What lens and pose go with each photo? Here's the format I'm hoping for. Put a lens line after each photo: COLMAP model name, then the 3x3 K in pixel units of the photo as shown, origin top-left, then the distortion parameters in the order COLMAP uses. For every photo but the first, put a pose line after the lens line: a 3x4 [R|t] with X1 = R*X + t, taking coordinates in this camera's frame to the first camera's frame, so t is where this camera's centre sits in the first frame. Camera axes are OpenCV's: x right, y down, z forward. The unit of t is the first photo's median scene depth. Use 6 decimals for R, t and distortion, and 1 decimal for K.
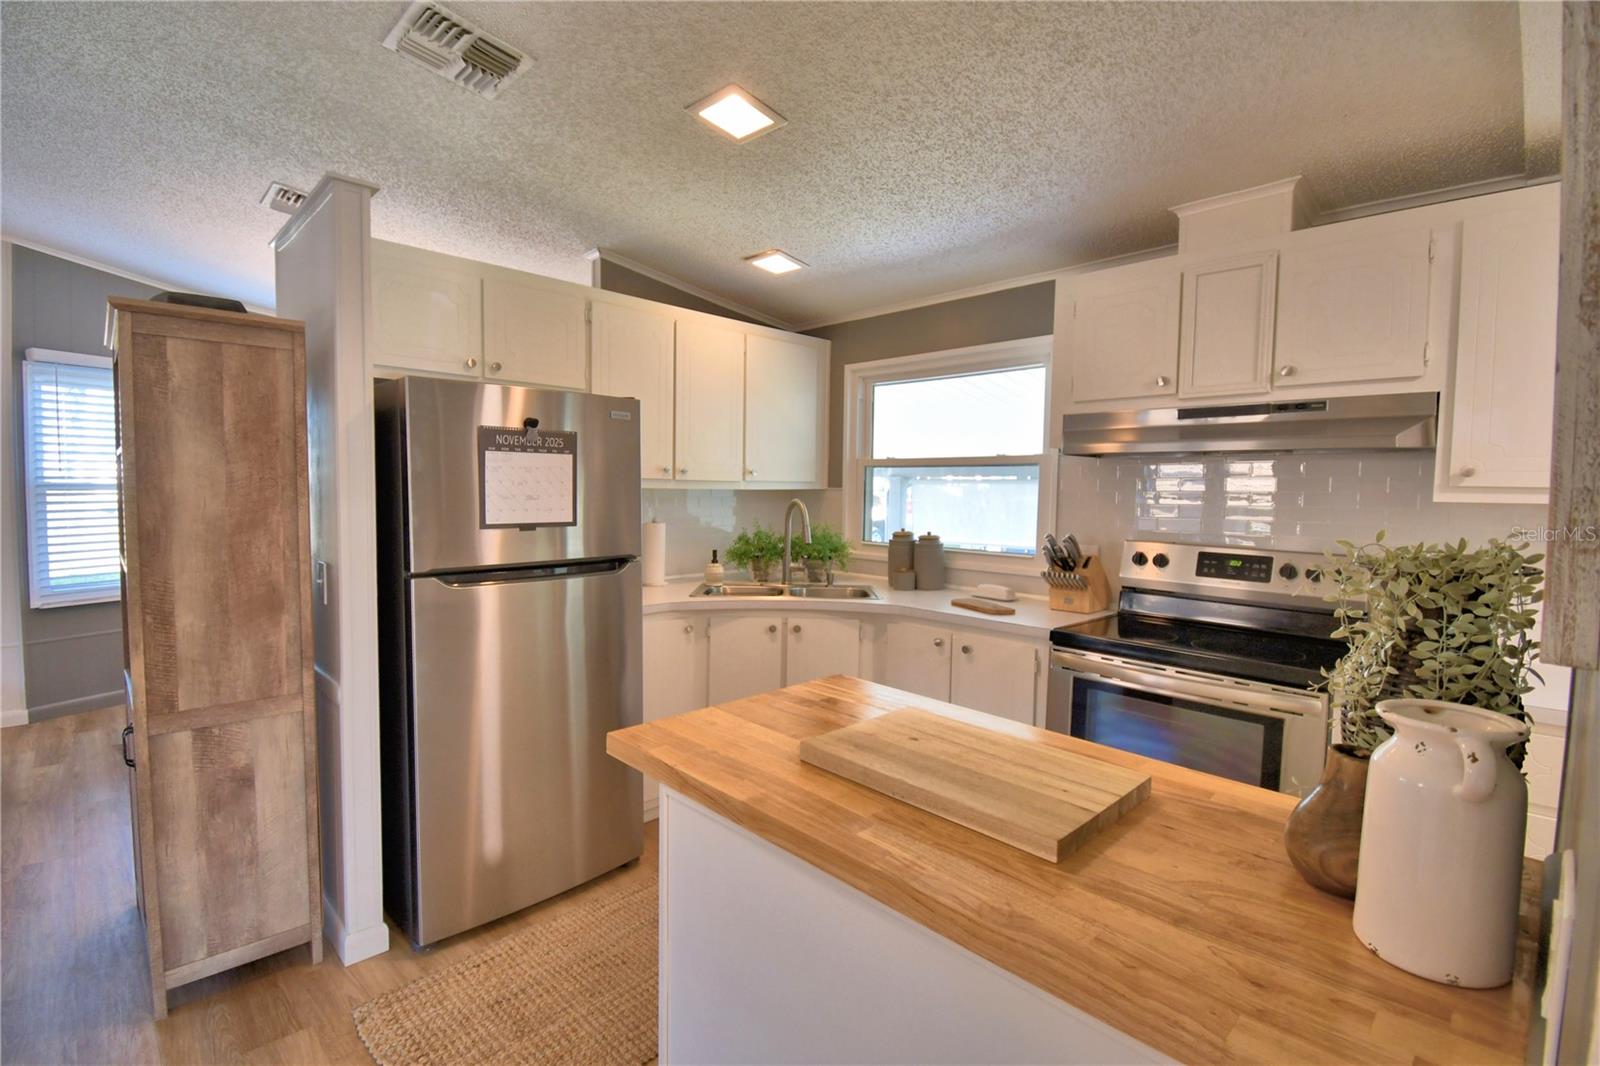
lens RADIAL K [[727.8, 0, 792.9], [0, 727.8, 529.8], [0, 0, 1]] dist [0.022477, -0.027726]
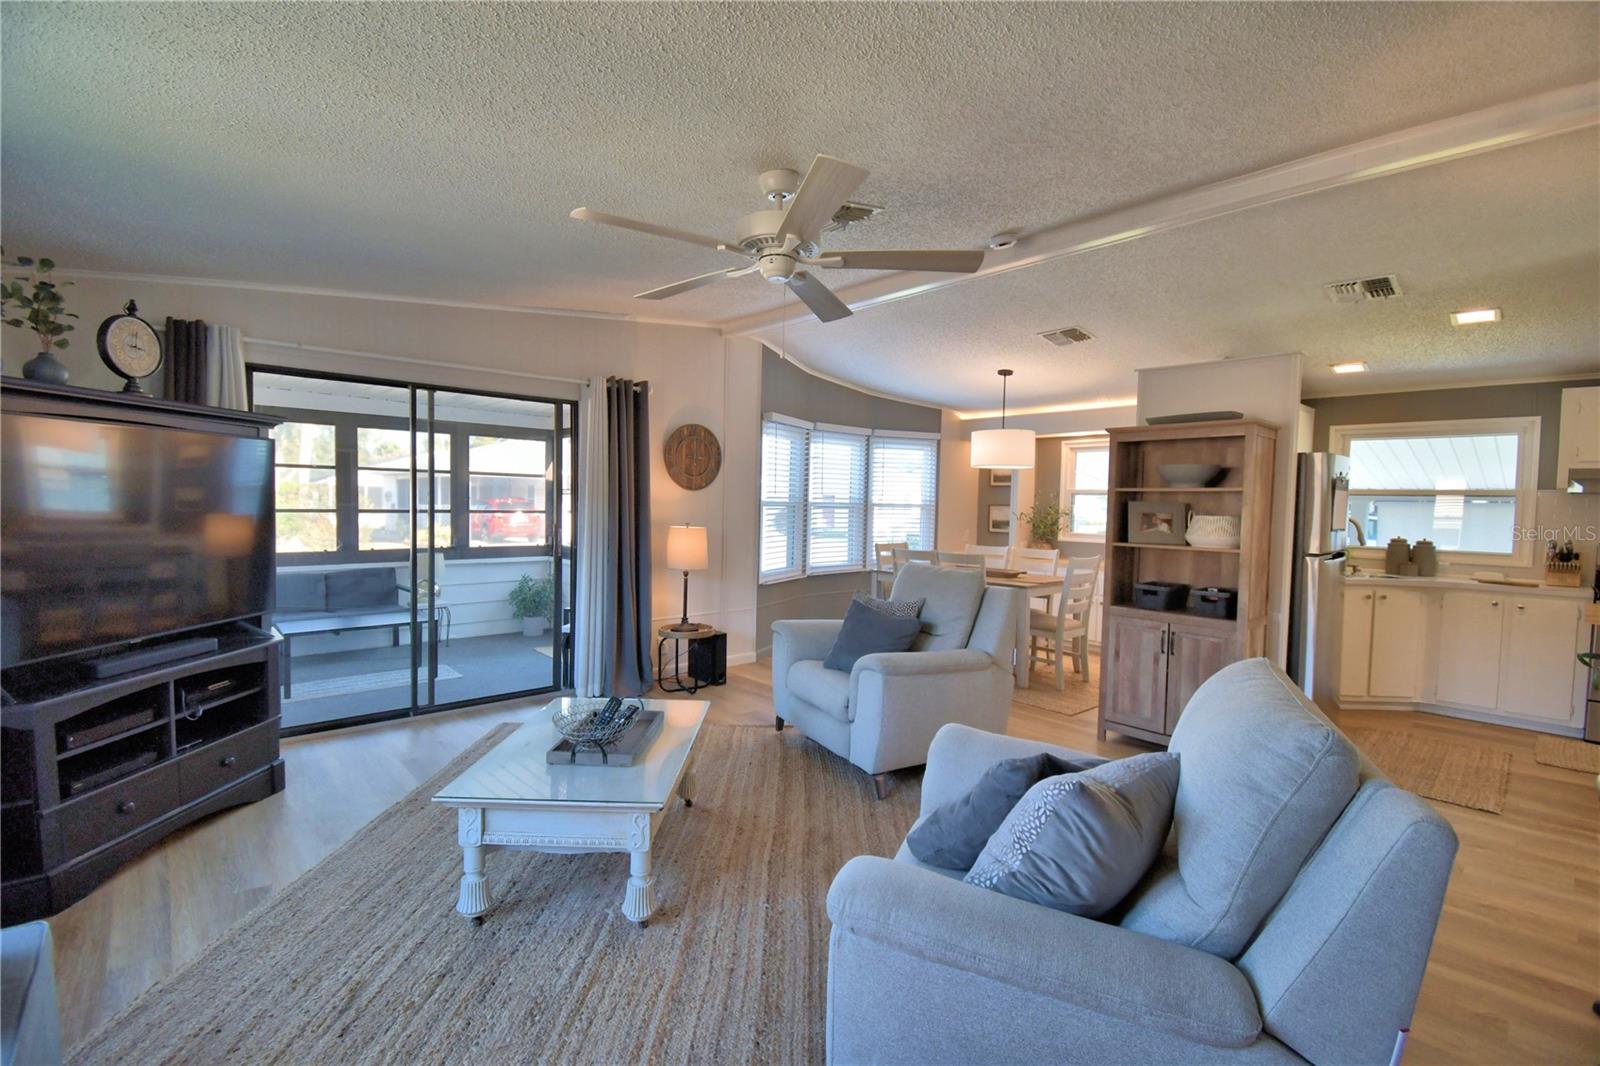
lens RADIAL K [[697.3, 0, 795.1], [0, 697.3, 532.7], [0, 0, 1]] dist [-0.002840, -0.013183]
pose [[0.998543, 0.009320, -0.053145, -1.302253], [-0.010304, 0.999780, -0.018265, 0.036844], [0.052963, 0.018786, 0.998420, -0.647936]]
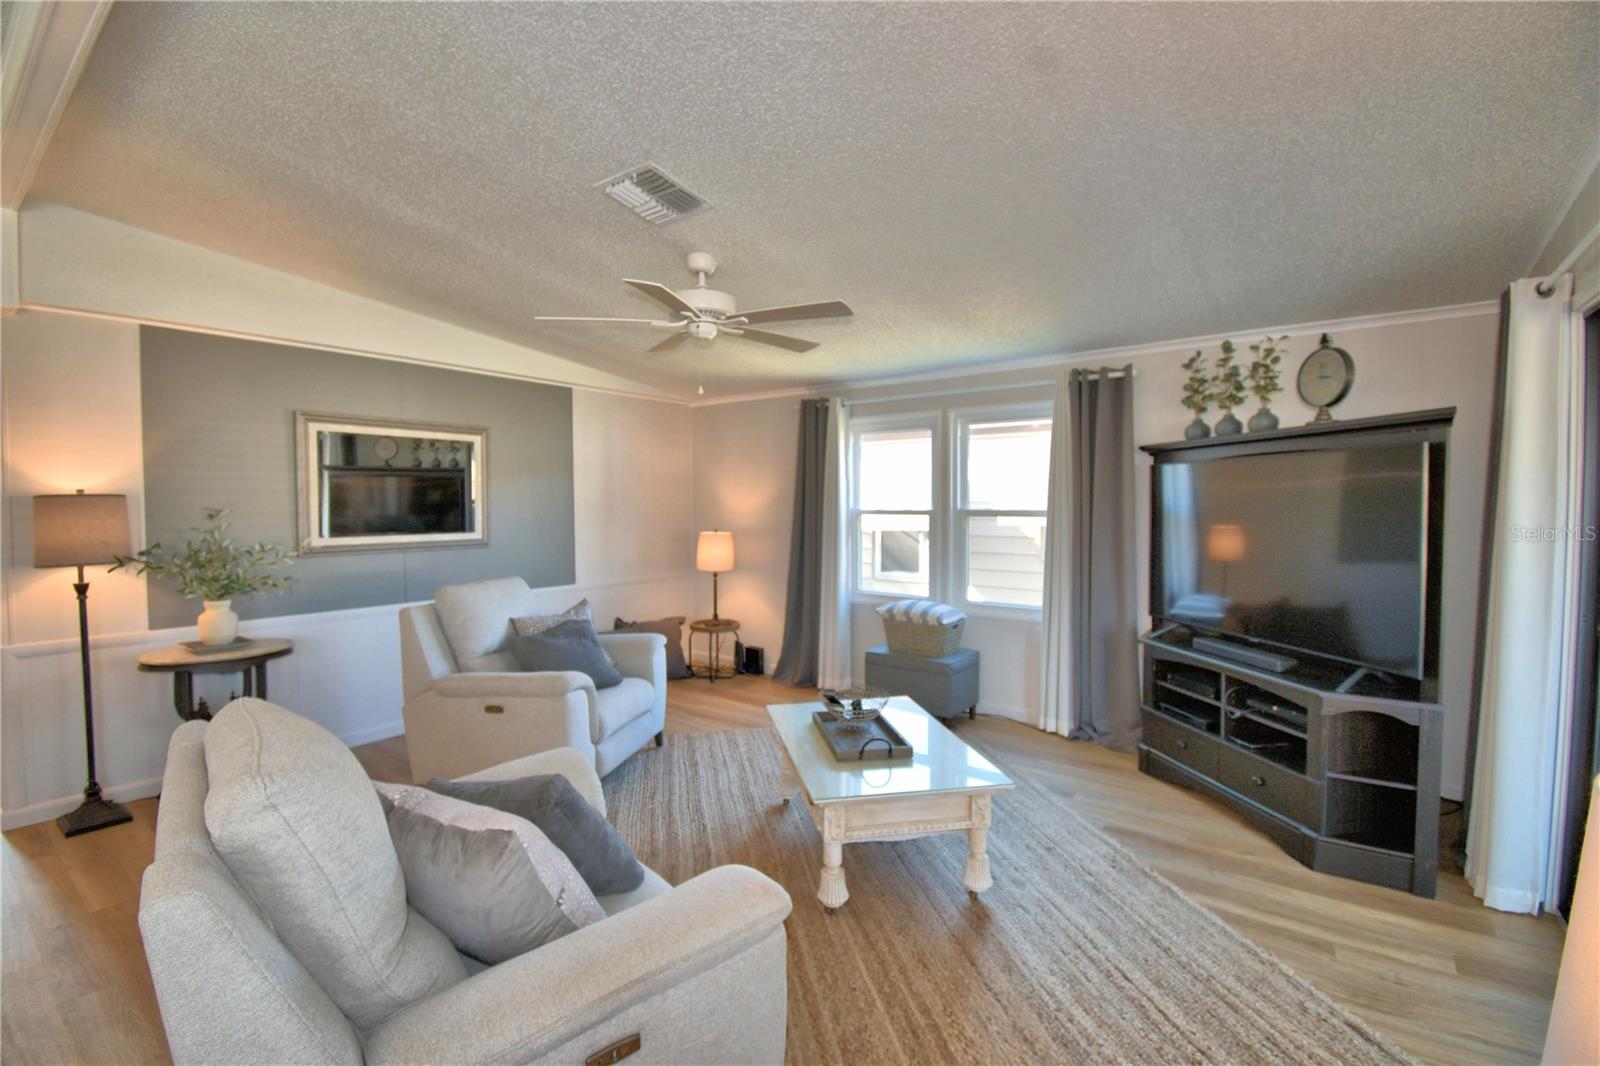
lens RADIAL K [[697.6, 0, 792.2], [0, 697.6, 530.1], [0, 0, 1]] dist [0.018767, -0.025672]
pose [[-0.988877, -0.000563, -0.148736, -1.353422], [-0.015999, 0.994594, 0.102602, -0.102490], [0.147874, 0.103840, -0.983540, 1.237064]]
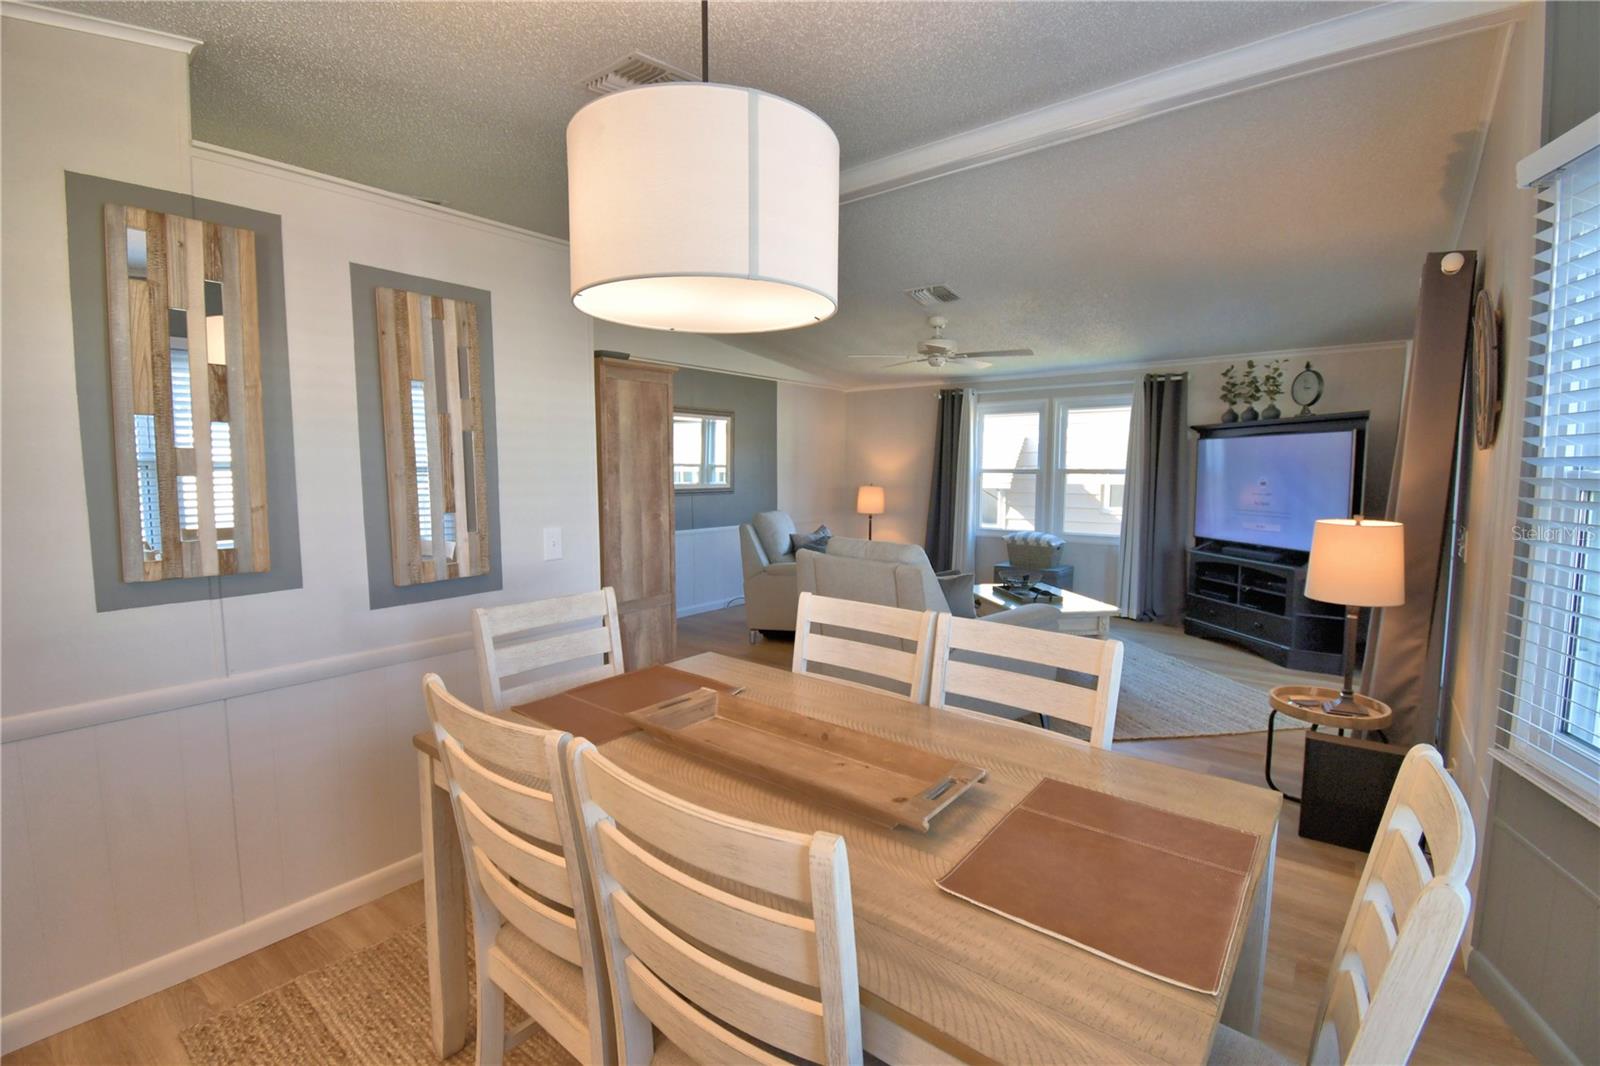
lens RADIAL K [[713.4, 0, 790.8], [0, 713.4, 530.7], [0, 0, 1]] dist [0.022814, -0.027109]
pose [[-0.992908, 0.000255, -0.118884, -0.784512], [-0.017709, 0.988524, 0.150020, -0.128176], [0.117558, 0.151062, -0.981509, 1.984456]]
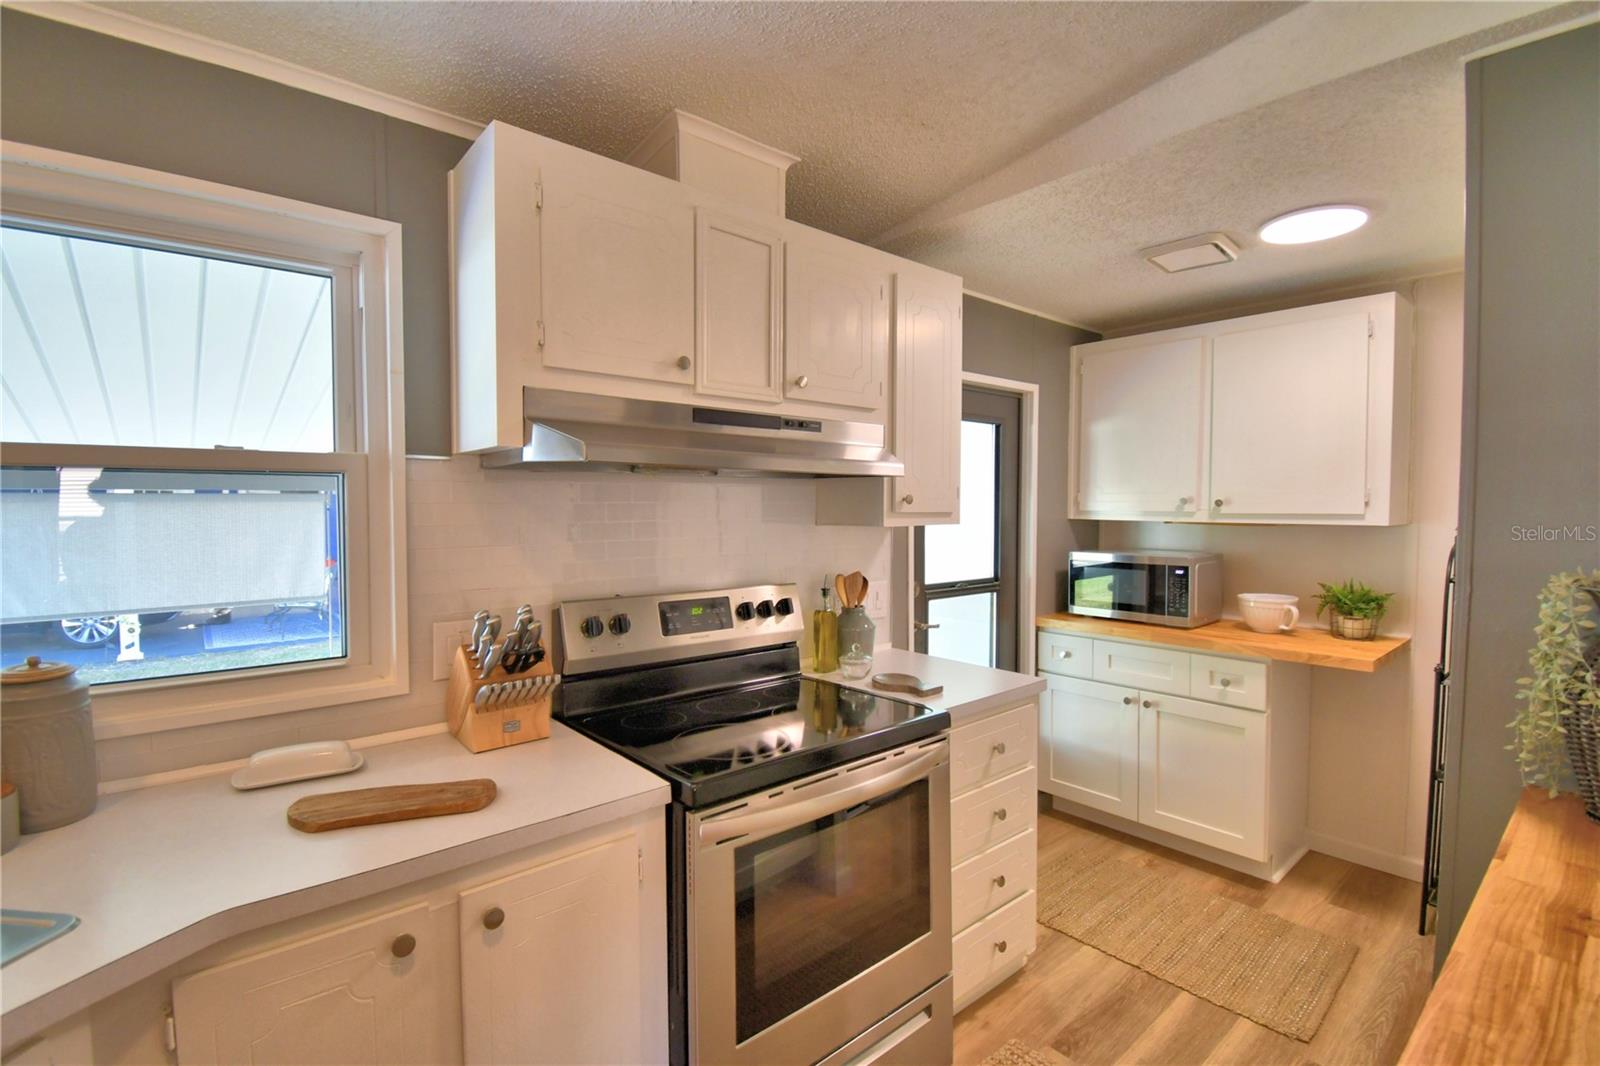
lens RADIAL K [[713.4, 0, 790.8], [0, 713.4, 530.7], [0, 0, 1]] dist [0.022814, -0.027109]
pose [[0.072958, -0.046161, 0.996266, -0.138695], [0.058816, 0.997389, 0.041906, -0.060711], [-0.995599, 0.055539, 0.075482, 0.751790]]
